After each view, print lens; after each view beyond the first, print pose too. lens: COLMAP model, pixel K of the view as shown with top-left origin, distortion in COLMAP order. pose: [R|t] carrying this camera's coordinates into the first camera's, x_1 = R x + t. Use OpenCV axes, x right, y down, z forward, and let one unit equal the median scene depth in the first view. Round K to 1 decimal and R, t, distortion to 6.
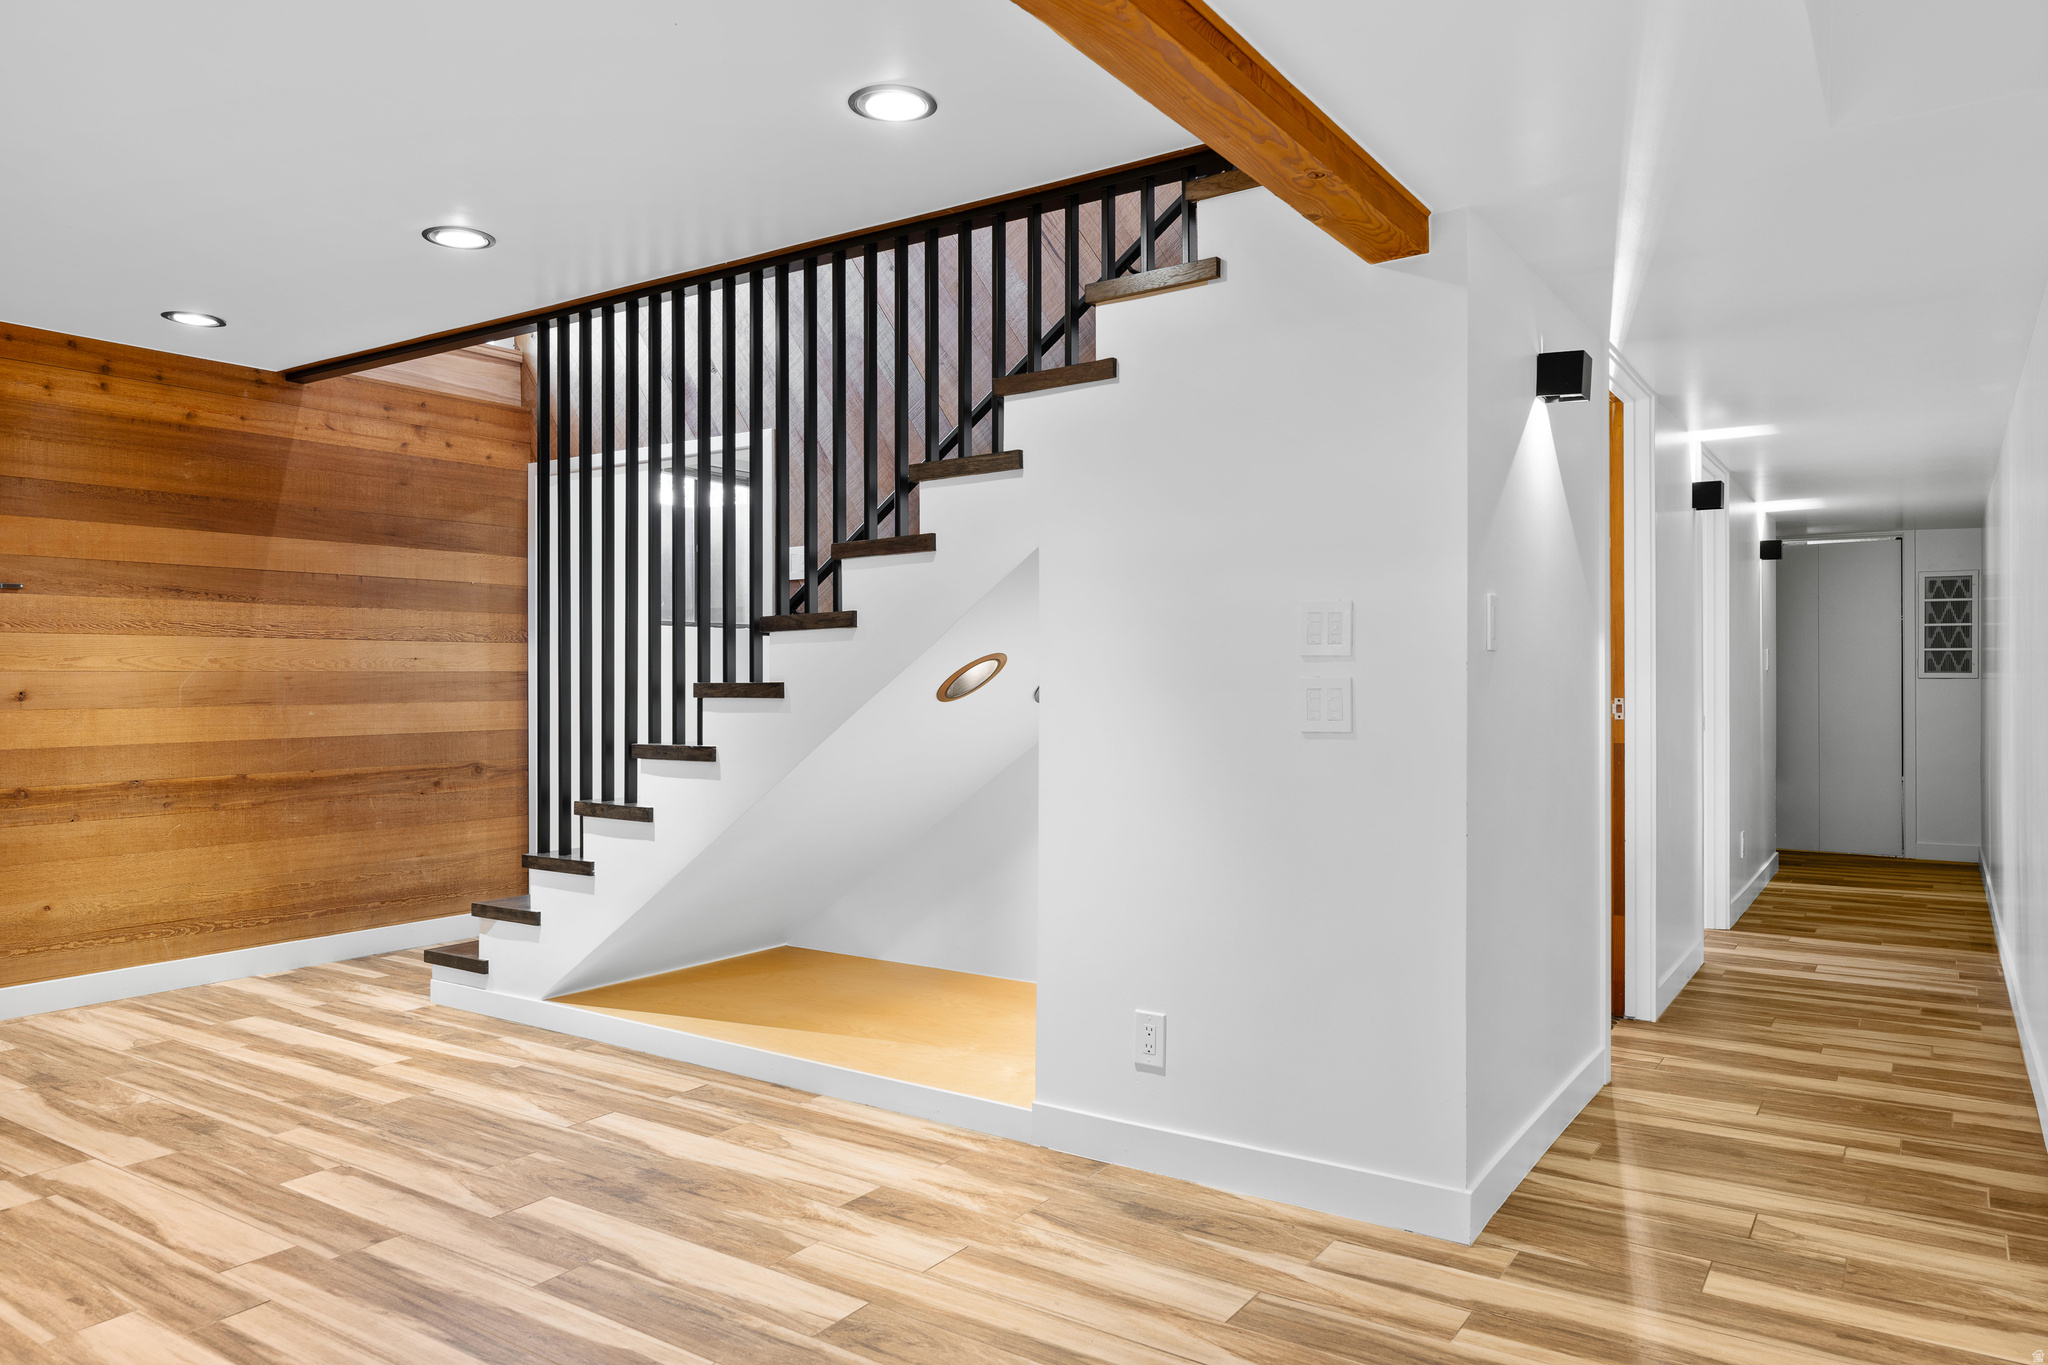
lens RADIAL K [[1361.5, 0, 1035.1], [0, 1361.5, 685.1], [0, 0, 1]] dist [0.001211, -0.000874]
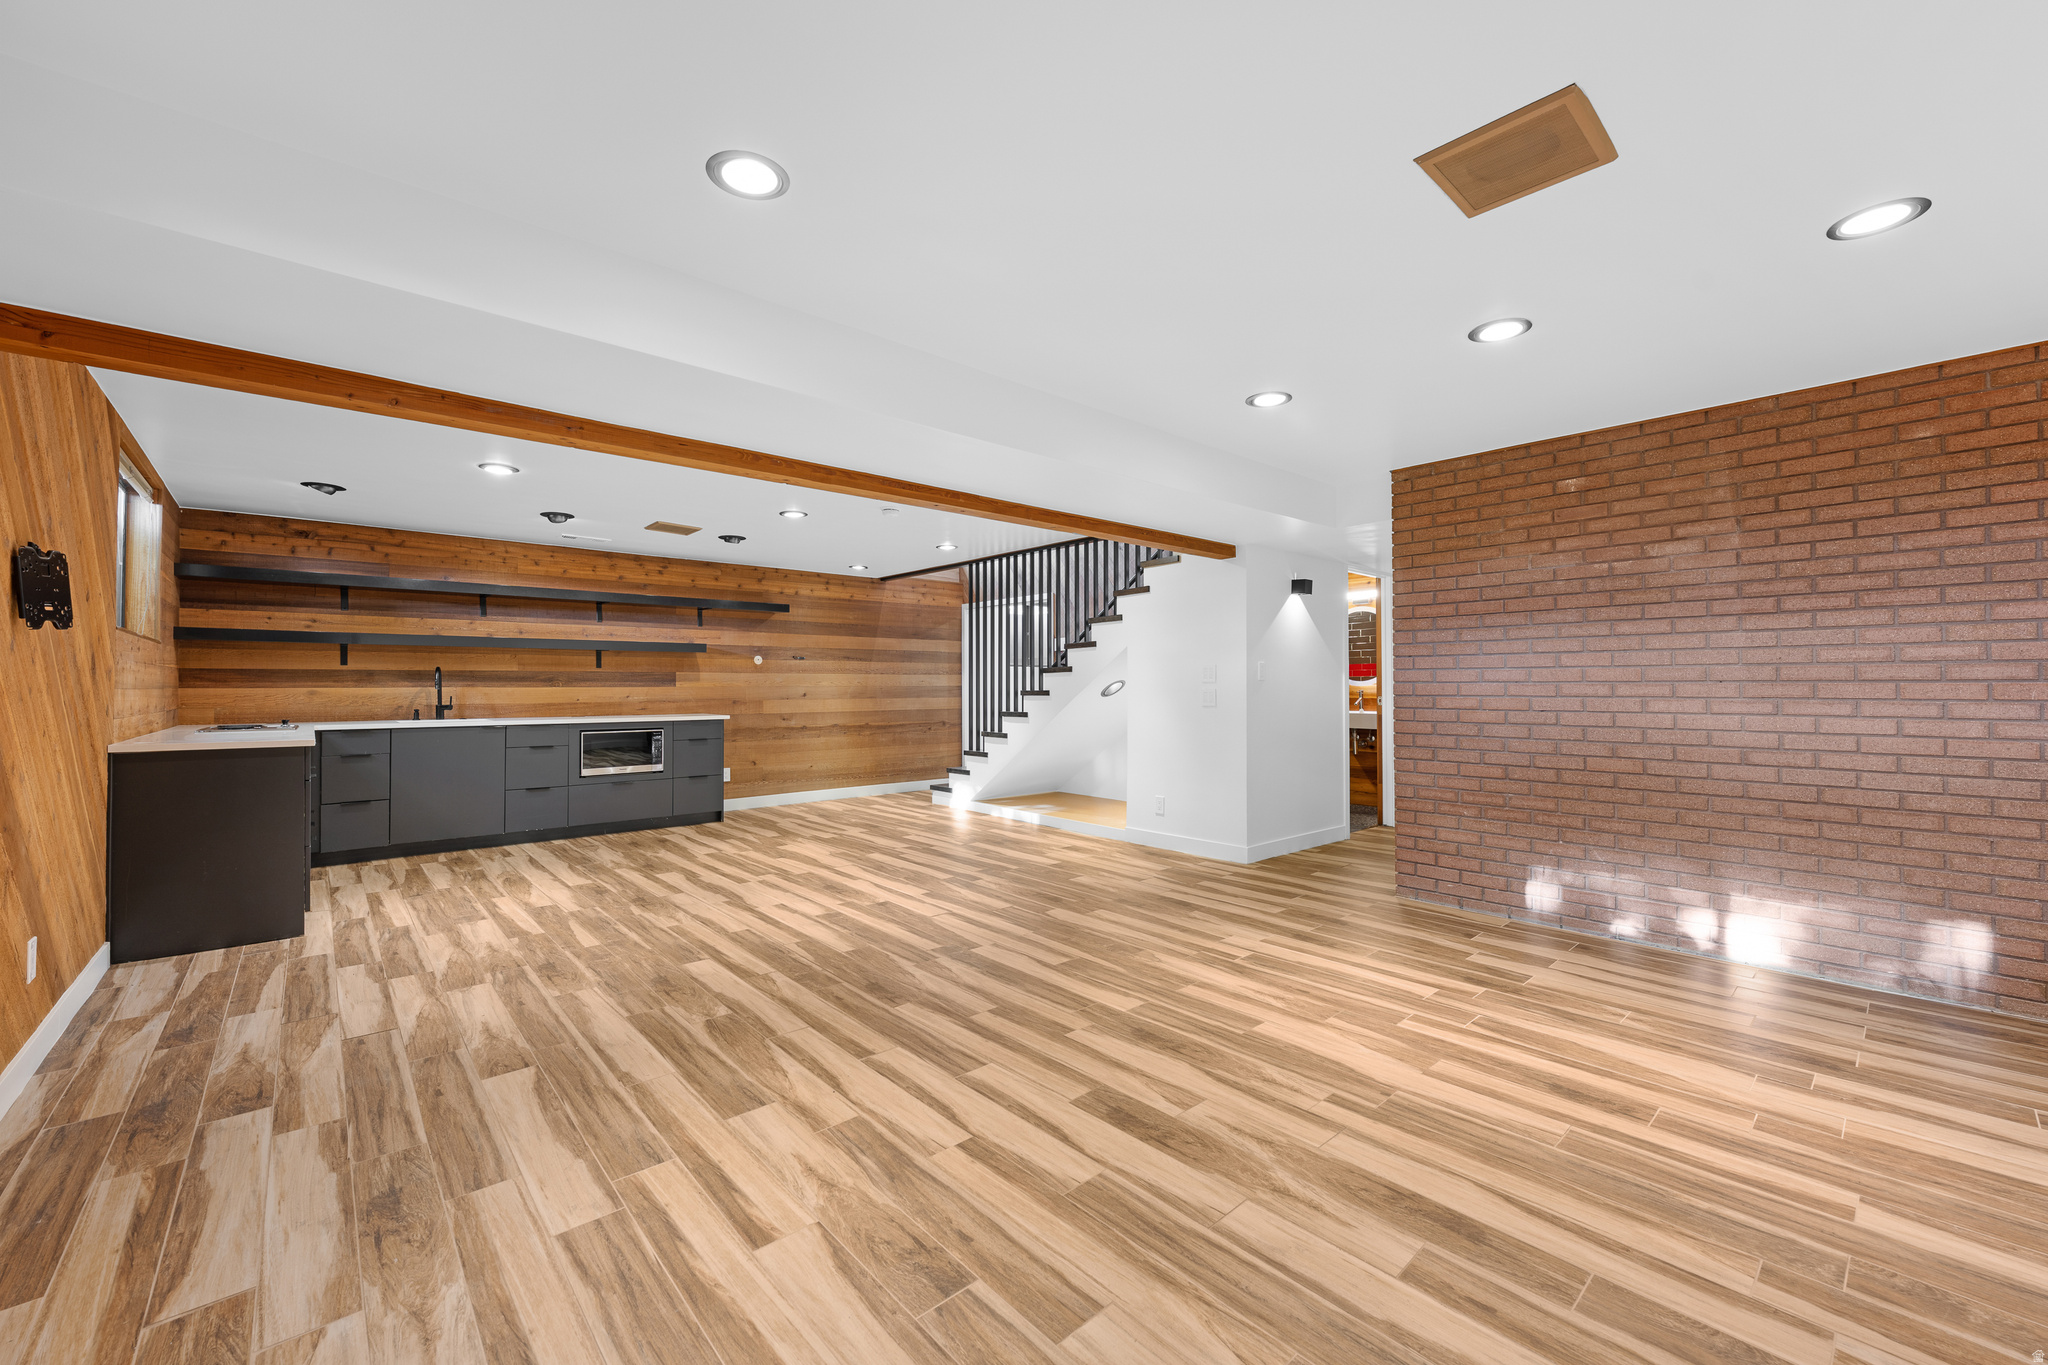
lens RADIAL K [[813.4, 0, 1024.4], [0, 813.4, 685.2], [0, 0, 1]] dist [0.000033, 0.000000]
pose [[0.966526, -0.001148, -0.256567, 0.168436], [-0.000804, 0.999972, -0.007503, 0.000104], [0.256568, 0.007458, 0.966497, -0.564344]]
